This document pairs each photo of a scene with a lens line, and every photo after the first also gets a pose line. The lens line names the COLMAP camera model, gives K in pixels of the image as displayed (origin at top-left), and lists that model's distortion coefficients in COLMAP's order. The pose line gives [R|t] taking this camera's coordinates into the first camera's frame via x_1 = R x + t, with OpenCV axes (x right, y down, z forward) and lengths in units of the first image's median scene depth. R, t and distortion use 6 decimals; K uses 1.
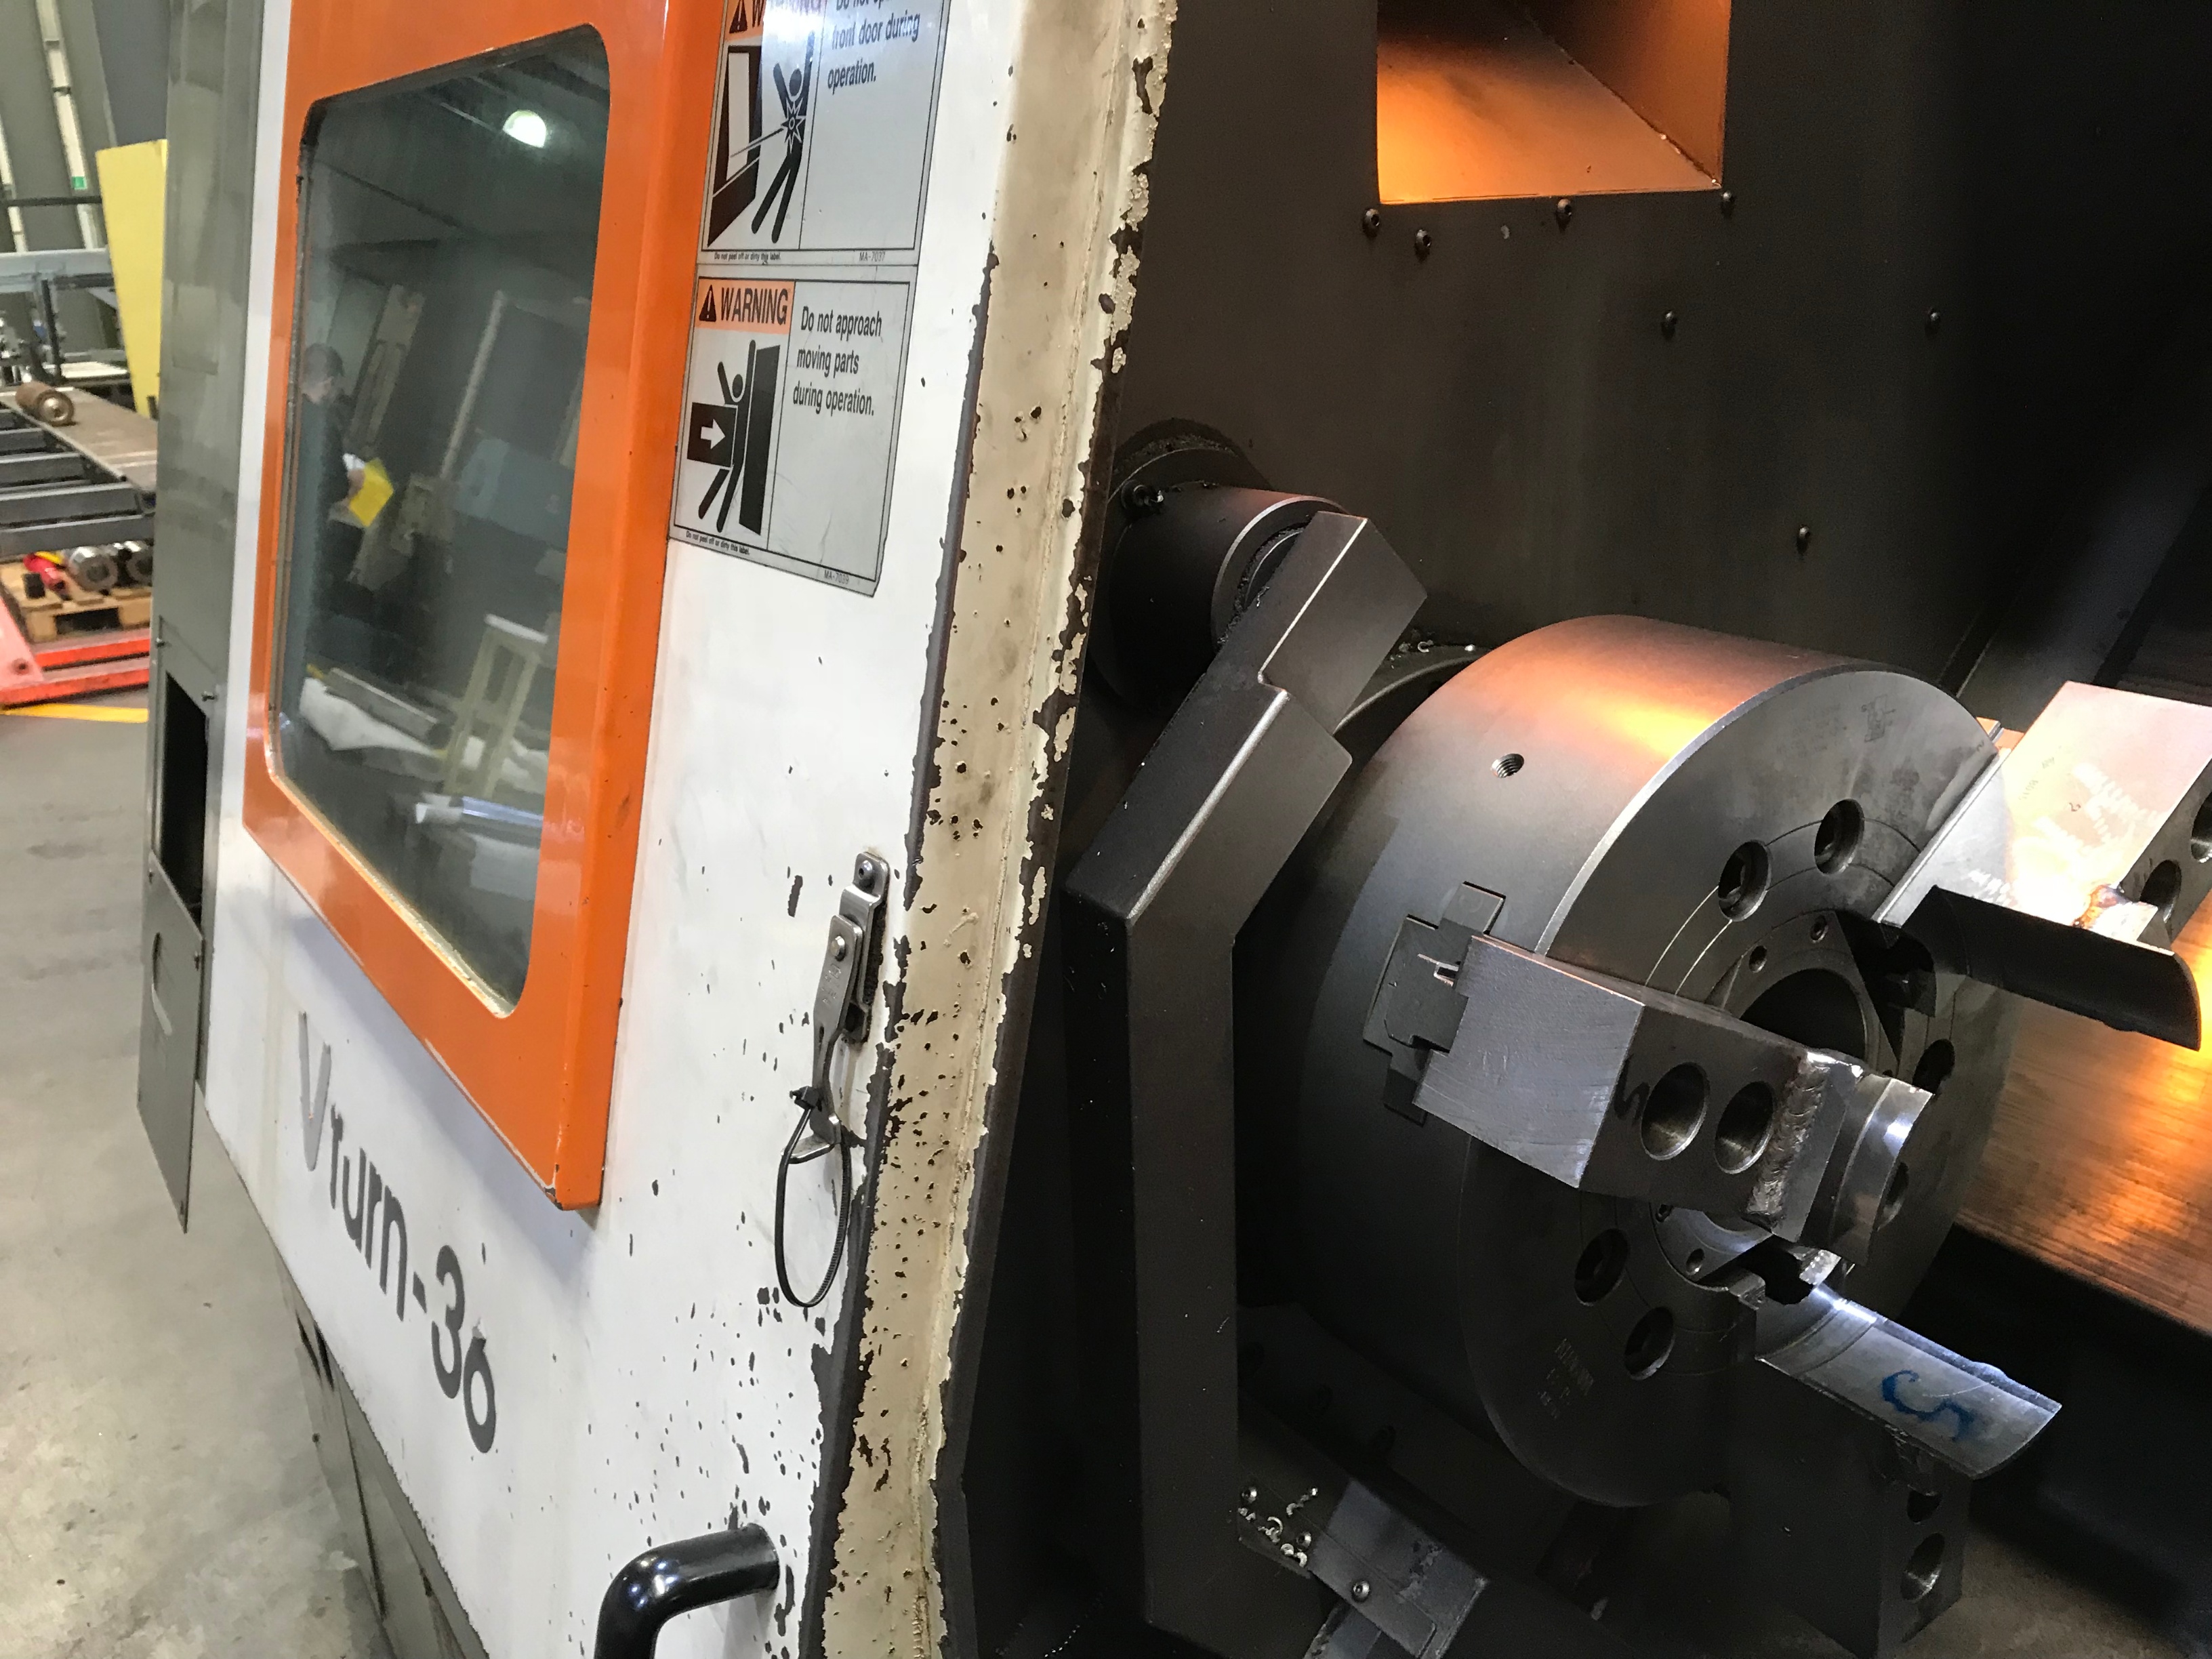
lens RADIAL K [[1959.9, 0, 1115.1], [0, 1959.9, 873.7], [0, 0, 1]] dist [0.146508, -0.203288]
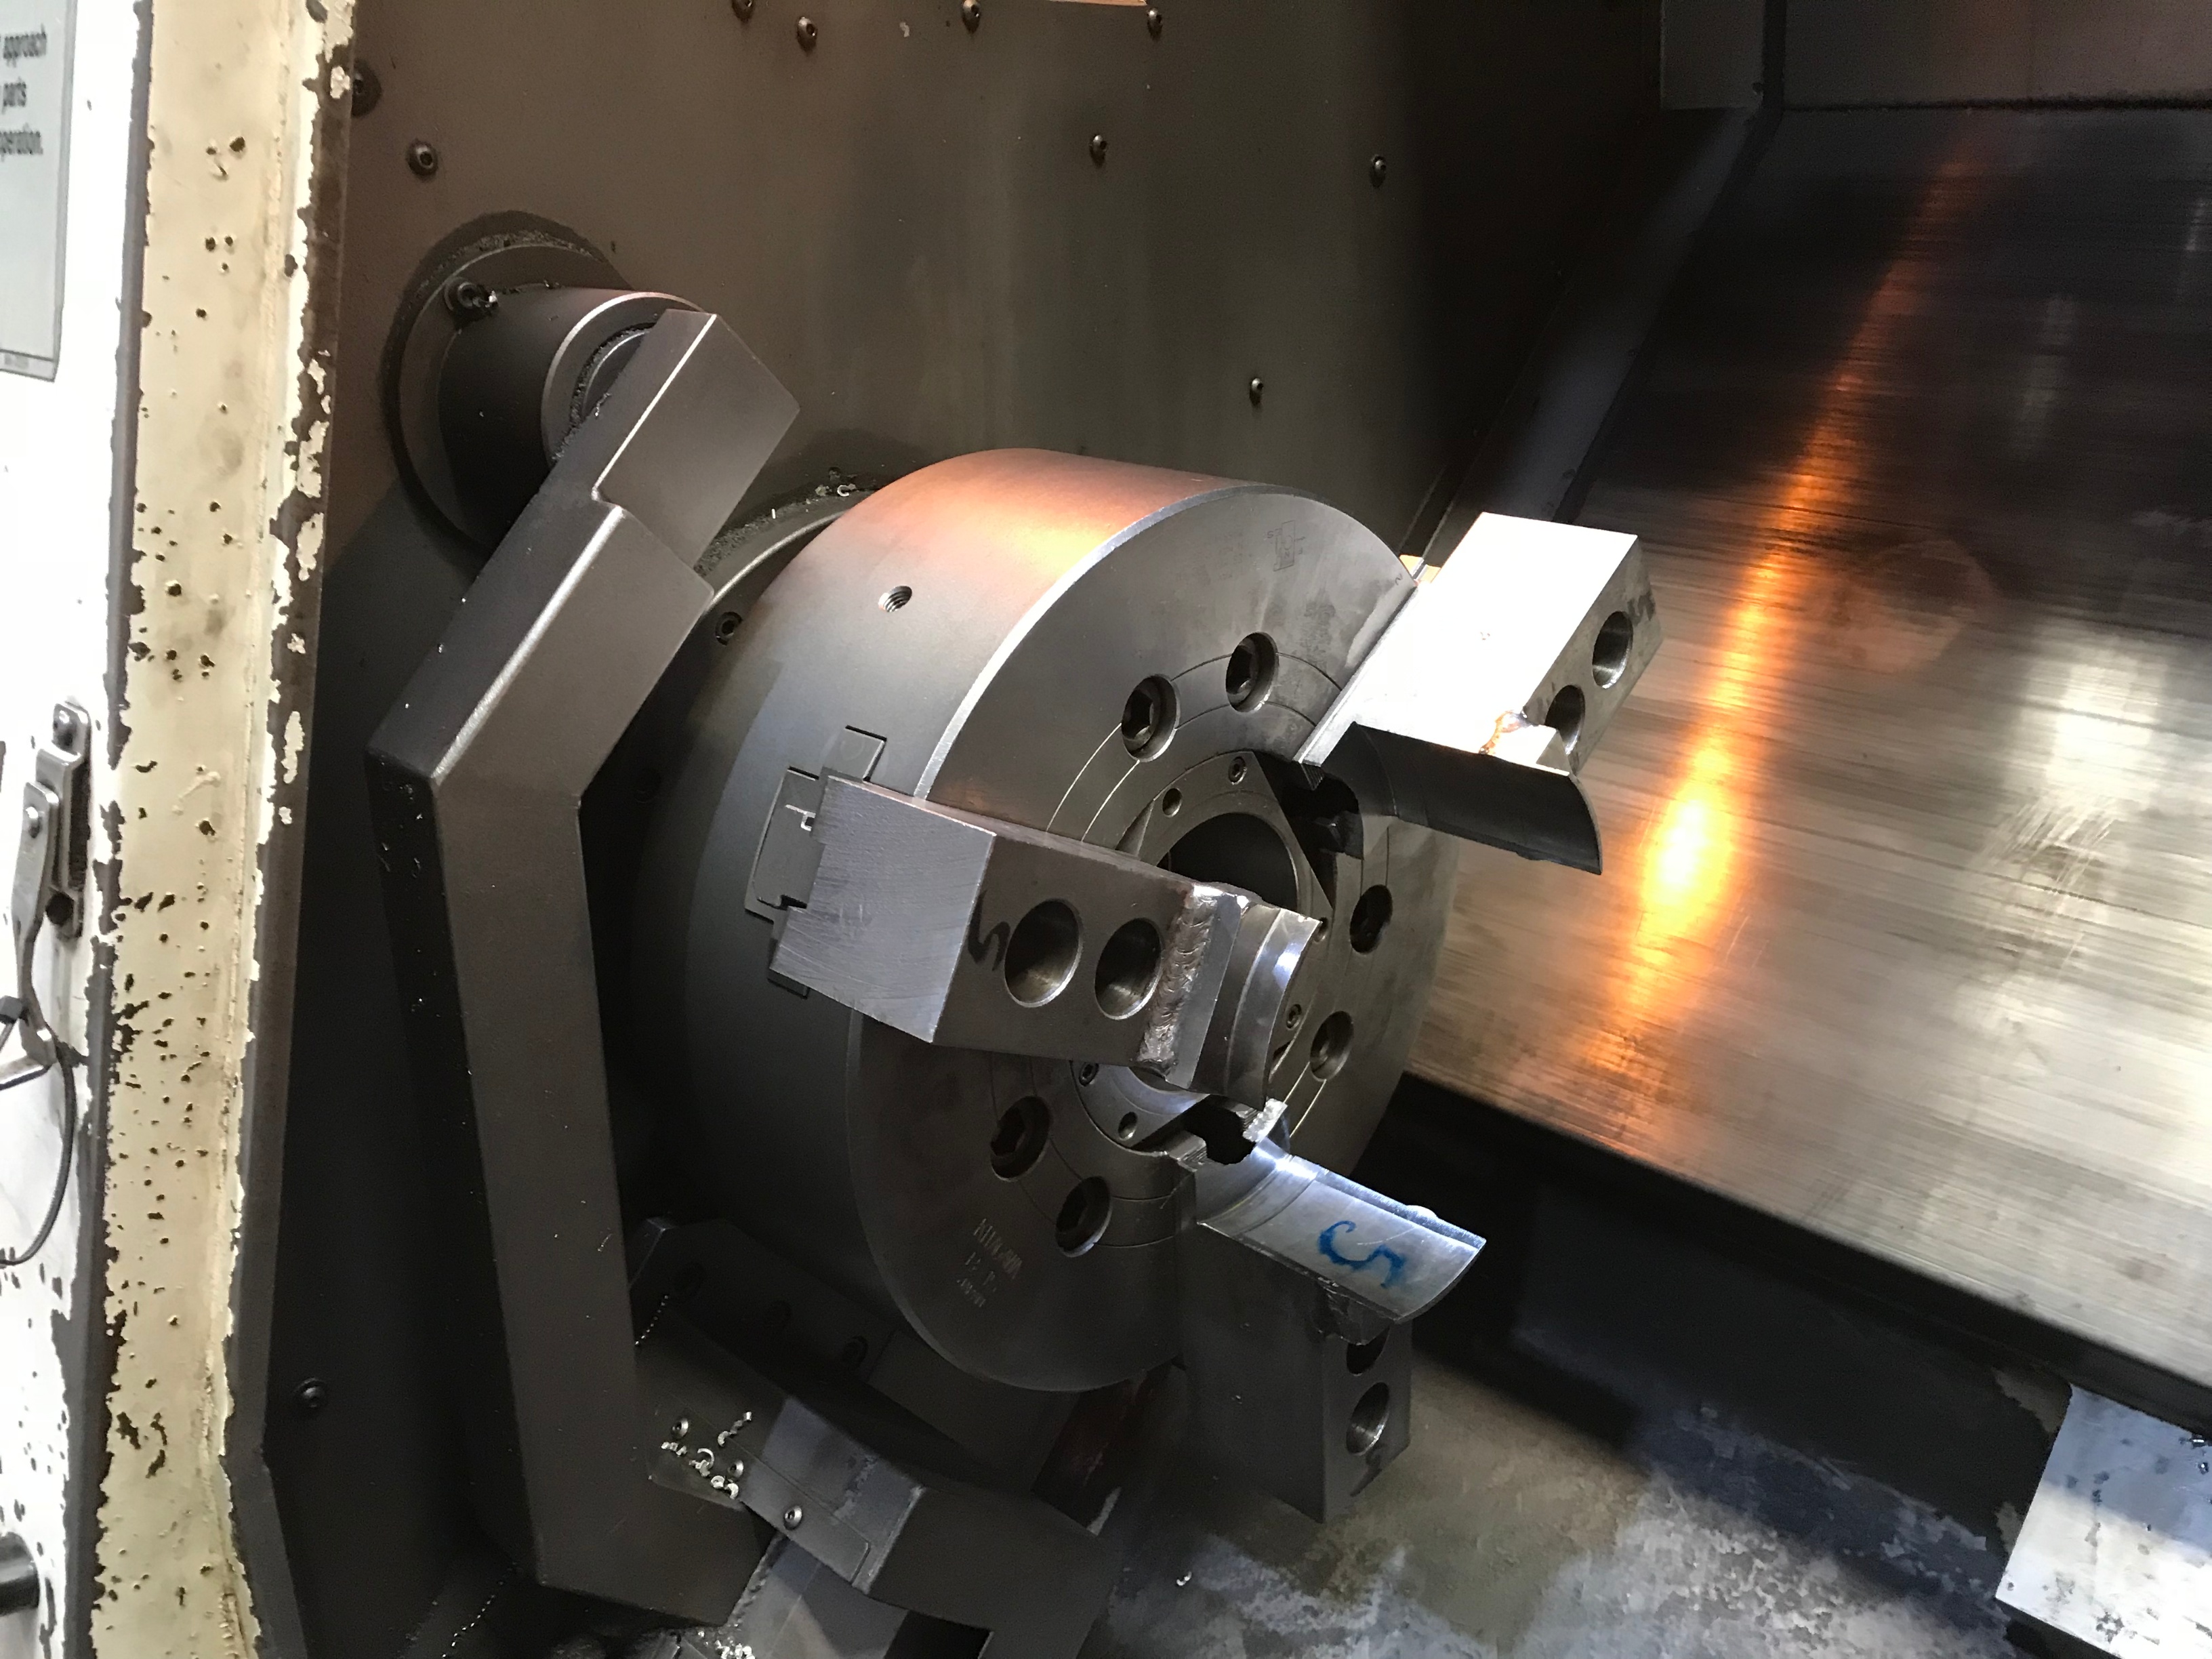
lens RADIAL K [[1959.9, 0, 1115.1], [0, 1959.9, 873.7], [0, 0, 1]] dist [0.146508, -0.203288]
pose [[0.978769, -0.049732, 0.198840, 0.122449], [0.042961, 0.998345, 0.038229, 0.044880], [-0.200412, -0.028875, 0.979286, 0.103049]]
